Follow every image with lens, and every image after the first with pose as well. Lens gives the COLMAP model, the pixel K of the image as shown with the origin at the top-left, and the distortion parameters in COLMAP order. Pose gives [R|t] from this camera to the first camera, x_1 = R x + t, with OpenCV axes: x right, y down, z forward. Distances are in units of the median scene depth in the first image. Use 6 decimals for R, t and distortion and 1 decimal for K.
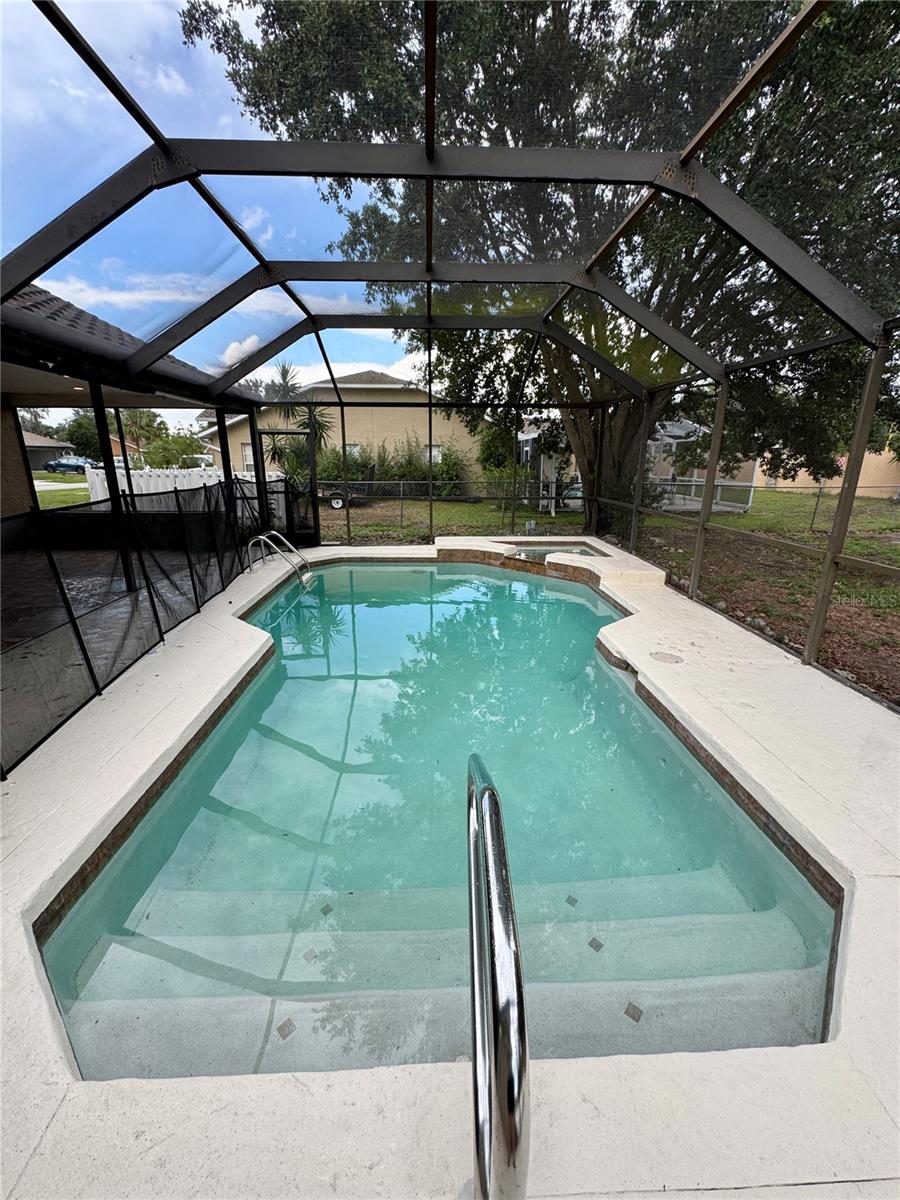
lens RADIAL K [[483.0, 0, 450.2], [0, 483.0, 599.1], [0, 0, 1]] dist [-0.007563, 0.001333]
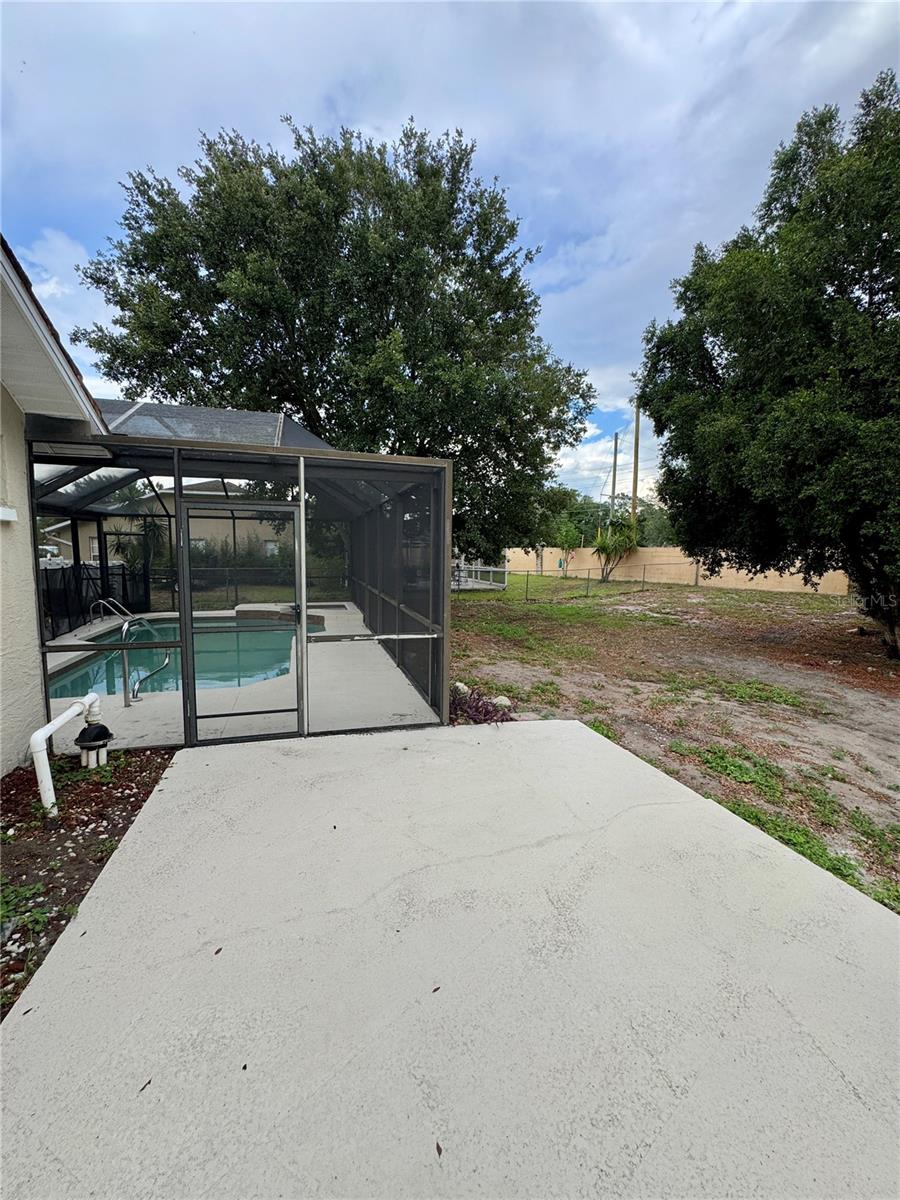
lens RADIAL K [[483.0, 0, 447.6], [0, 483.0, 599.1], [0, 0, 1]] dist [-0.007563, 0.001333]
pose [[0.970138, -0.019621, 0.241757, 0.200245], [0.063332, 0.982637, -0.174394, 0.130902], [-0.234138, 0.184498, 0.954537, -0.466445]]
